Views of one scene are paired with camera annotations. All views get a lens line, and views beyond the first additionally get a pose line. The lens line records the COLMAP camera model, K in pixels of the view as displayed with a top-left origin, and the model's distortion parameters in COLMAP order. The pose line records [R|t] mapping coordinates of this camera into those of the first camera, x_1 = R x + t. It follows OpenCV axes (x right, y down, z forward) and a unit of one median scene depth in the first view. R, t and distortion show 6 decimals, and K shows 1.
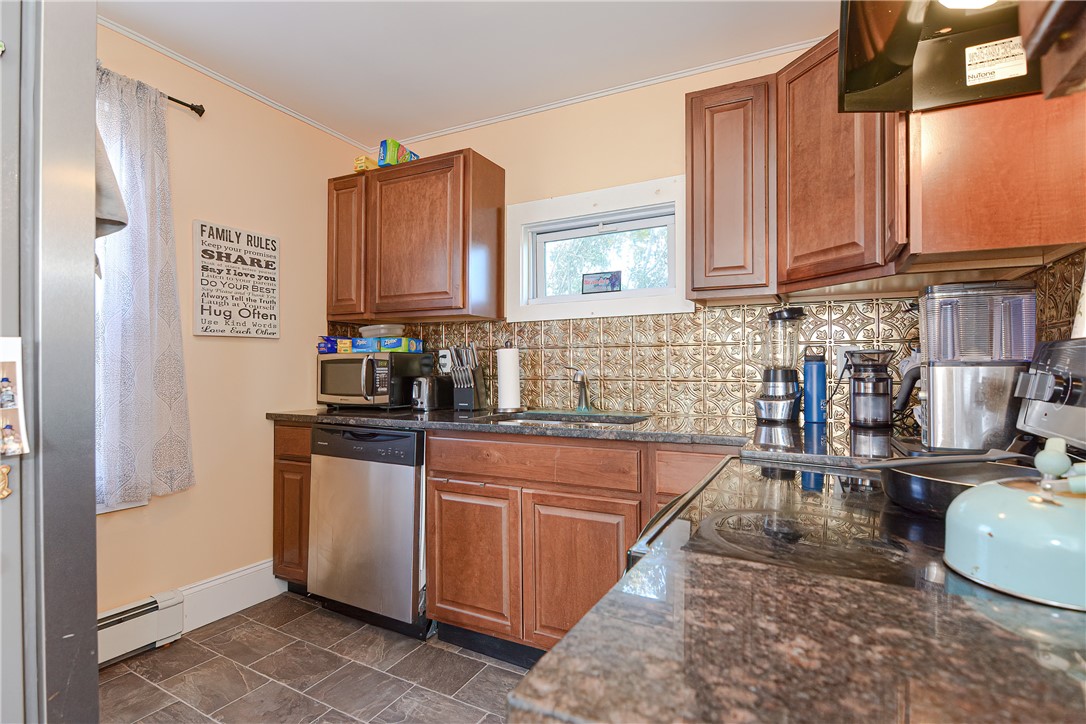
lens RADIAL K [[541.8, 0, 533.6], [0, 541.8, 357.0], [0, 0, 1]] dist [-0.000254, -0.009336]
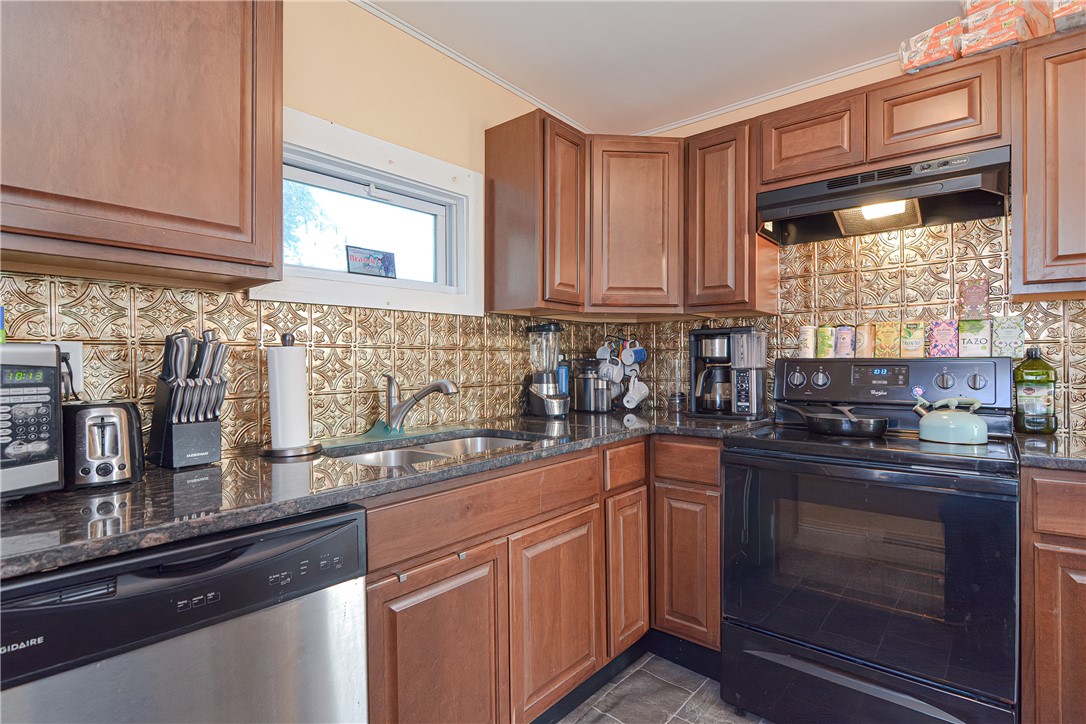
lens RADIAL K [[538.9, 0, 547.6], [0, 538.9, 360.3], [0, 0, 1]] dist [-0.000142, -0.000162]
pose [[0.215489, 0.001795, 0.976505, -0.582224], [-0.016164, 0.999868, 0.001729, -0.005574], [-0.976373, -0.016157, 0.215489, 0.613411]]
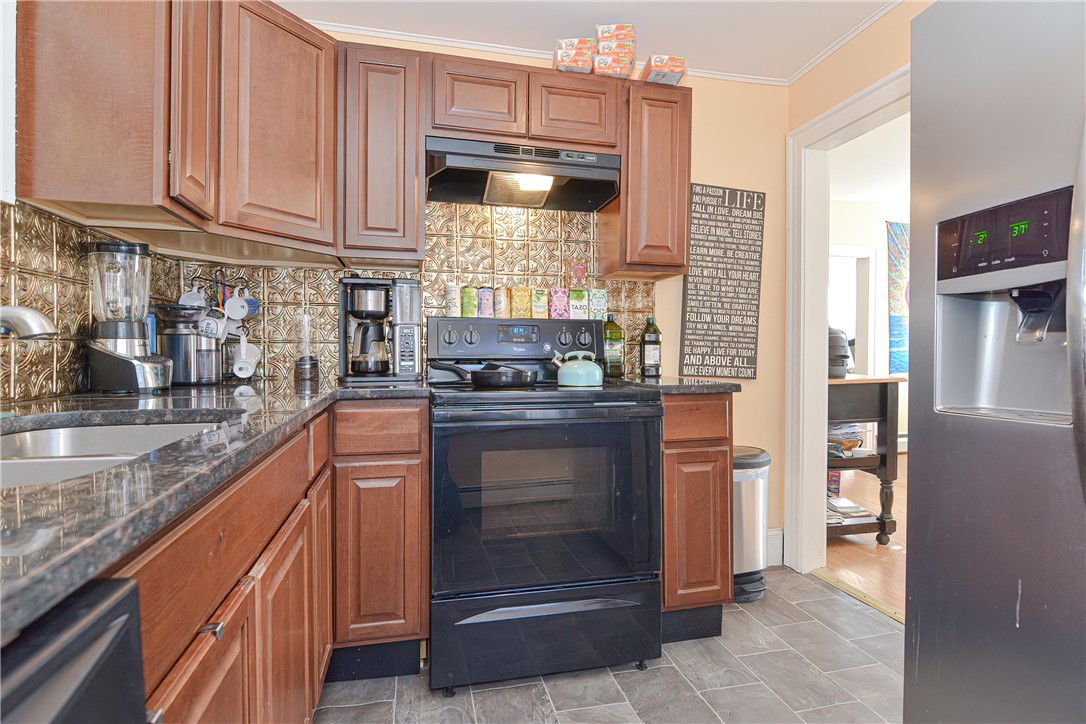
lens RADIAL K [[541.8, 0, 533.6], [0, 541.8, 357.0], [0, 0, 1]] dist [-0.000254, -0.009336]
pose [[-0.657641, -0.013690, 0.753207, -0.382519], [-0.021166, 0.999776, -0.000309, 0.048859], [-0.753034, -0.016145, -0.657783, 0.878254]]
